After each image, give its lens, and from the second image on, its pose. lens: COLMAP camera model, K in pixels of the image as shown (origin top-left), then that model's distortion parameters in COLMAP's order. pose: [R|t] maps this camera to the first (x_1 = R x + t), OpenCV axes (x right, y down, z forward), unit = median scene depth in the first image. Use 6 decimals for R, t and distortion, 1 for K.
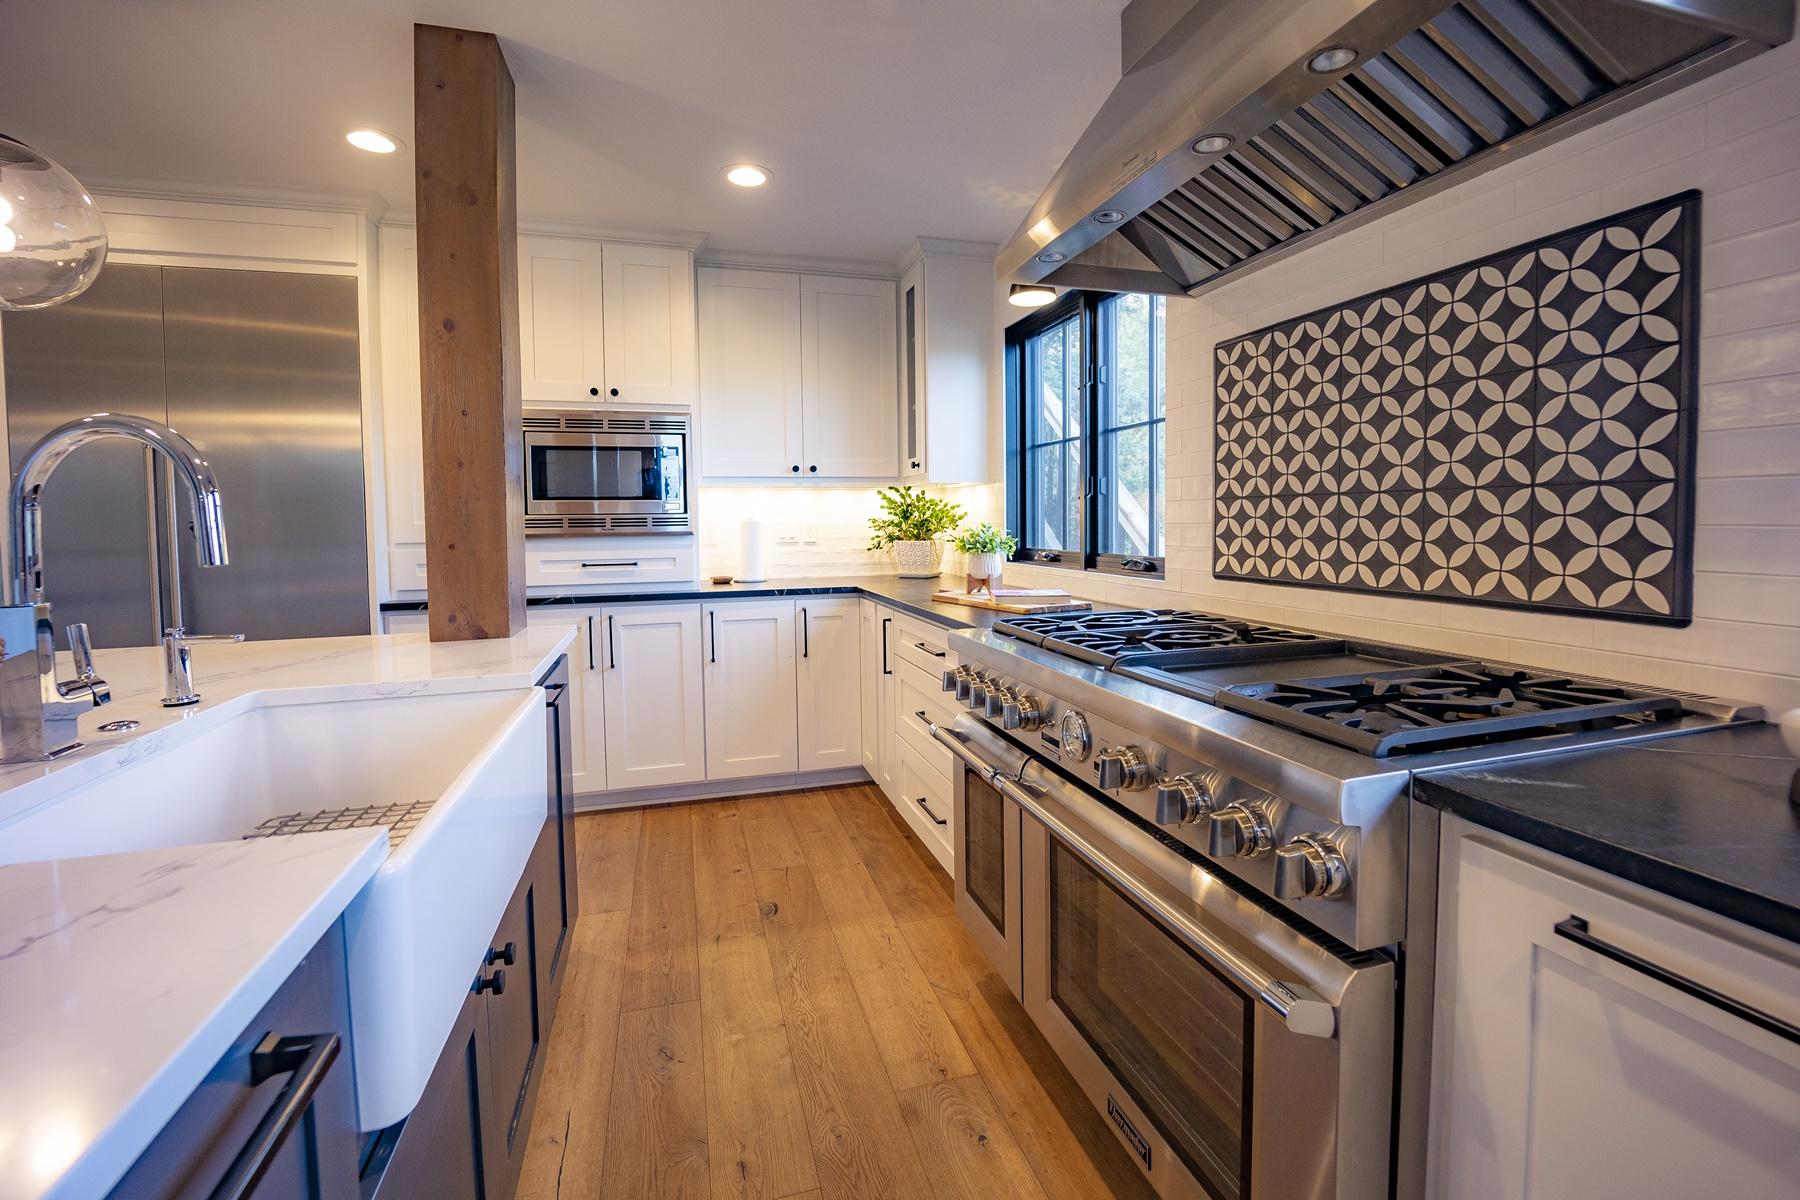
lens RADIAL K [[752.9, 0, 905.5], [0, 752.9, 552.0], [0, 0, 1]] dist [-0.019024, -0.000594]
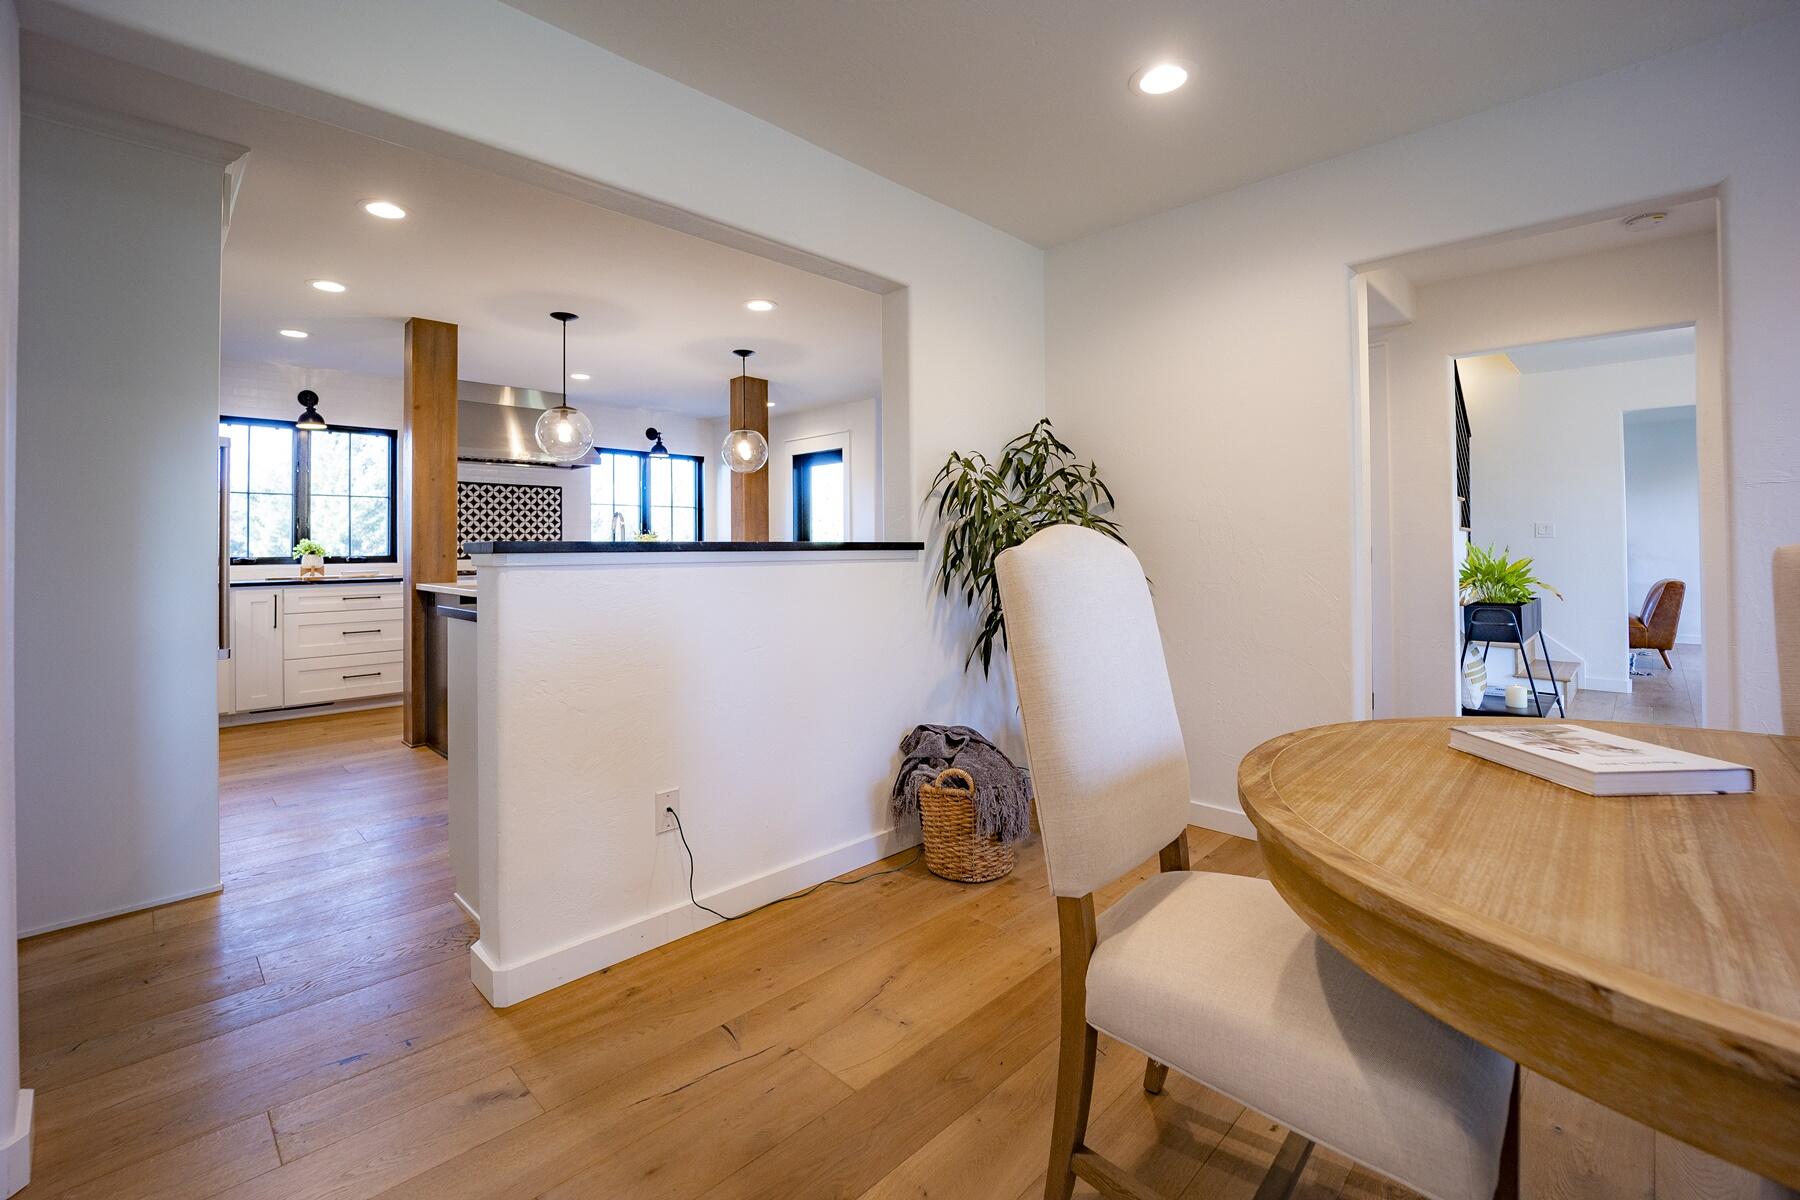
lens RADIAL K [[752.9, 0, 904.5], [0, 752.9, 541.5], [0, 0, 1]] dist [-0.019024, -0.000594]
pose [[-0.473475, 0.022473, 0.880521, -3.947330], [0.051876, 0.998651, 0.002407, 0.067507], [-0.879278, 0.046817, -0.474002, 0.995396]]
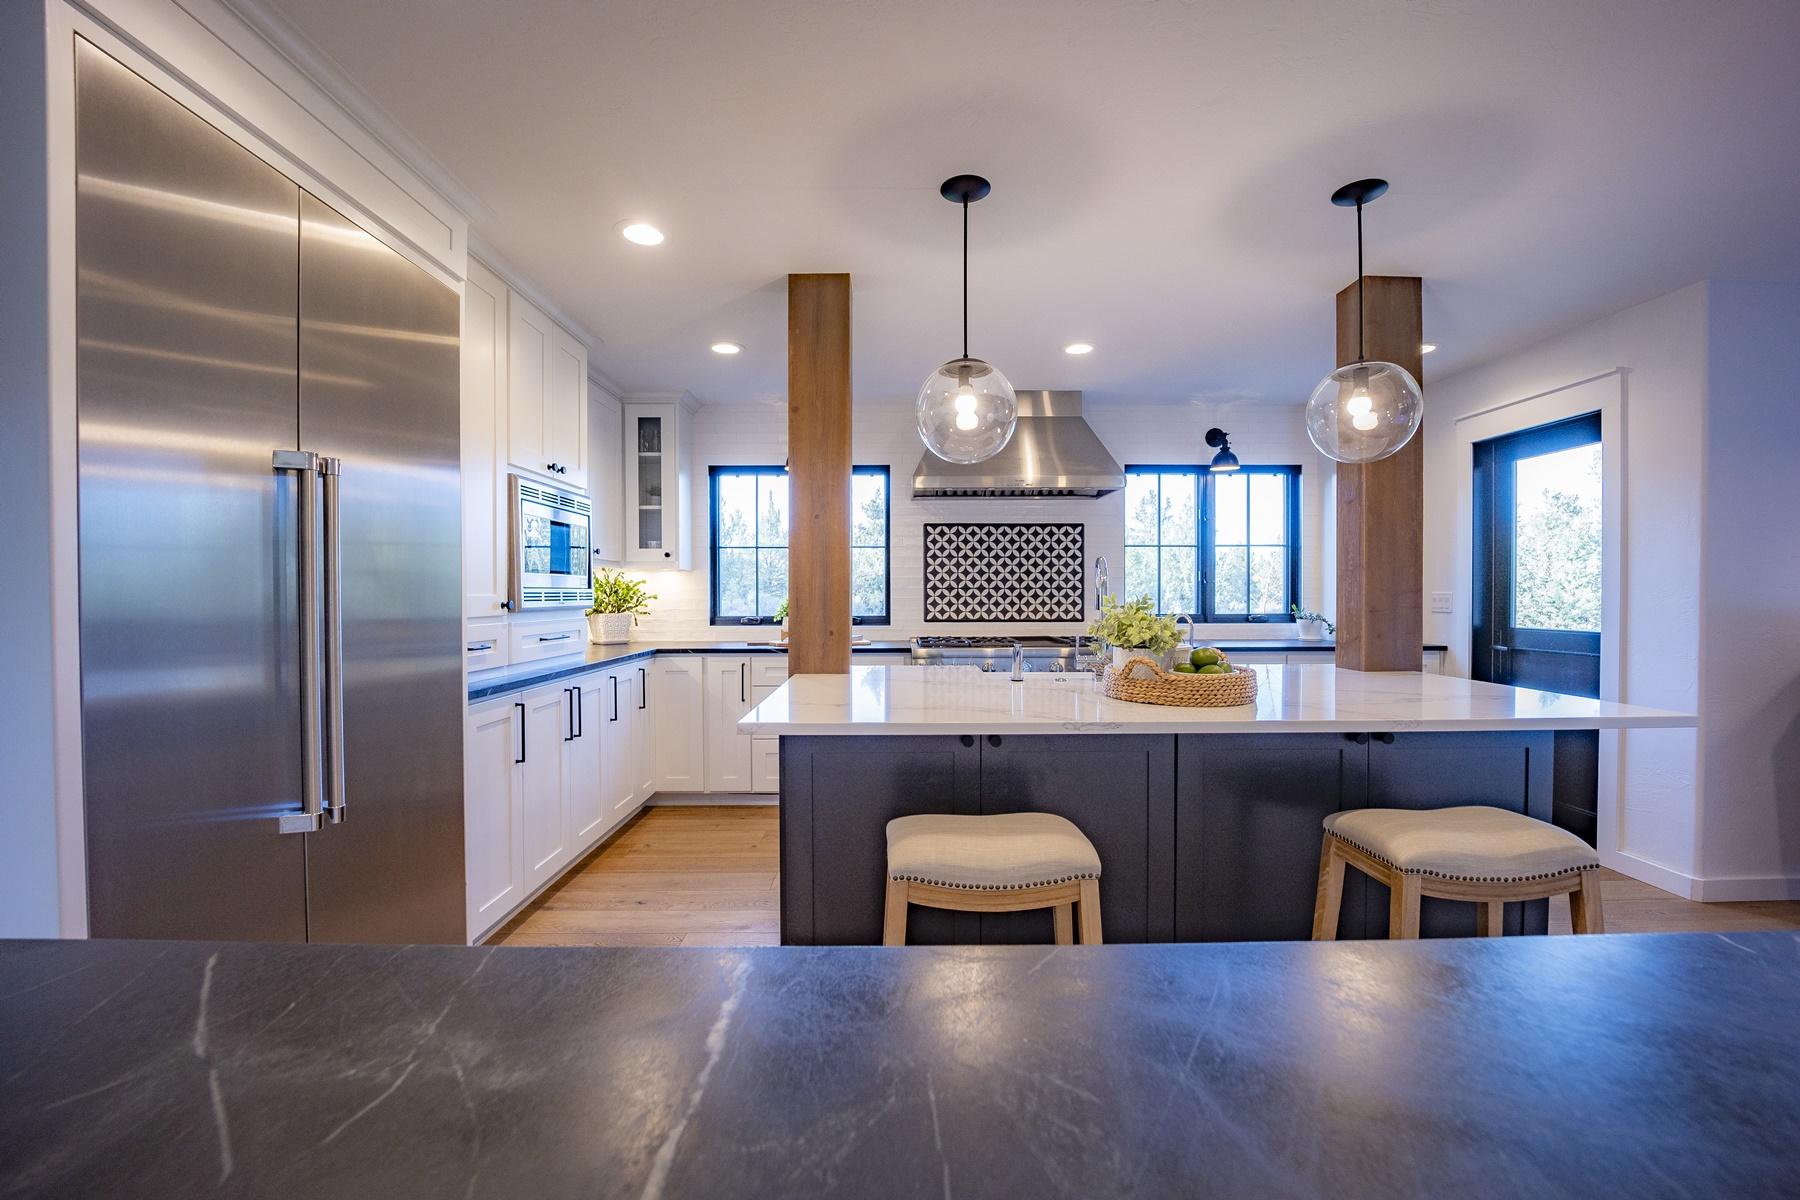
lens RADIAL K [[752.9, 0, 901.8], [0, 752.9, 601.9], [0, 0, 1]] dist [-0.019024, -0.000594]
pose [[0.285237, 0.000527, 0.958457, -2.466062], [0.040364, 0.999106, -0.012562, -0.002405], [-0.957607, 0.042271, 0.284961, 0.521556]]
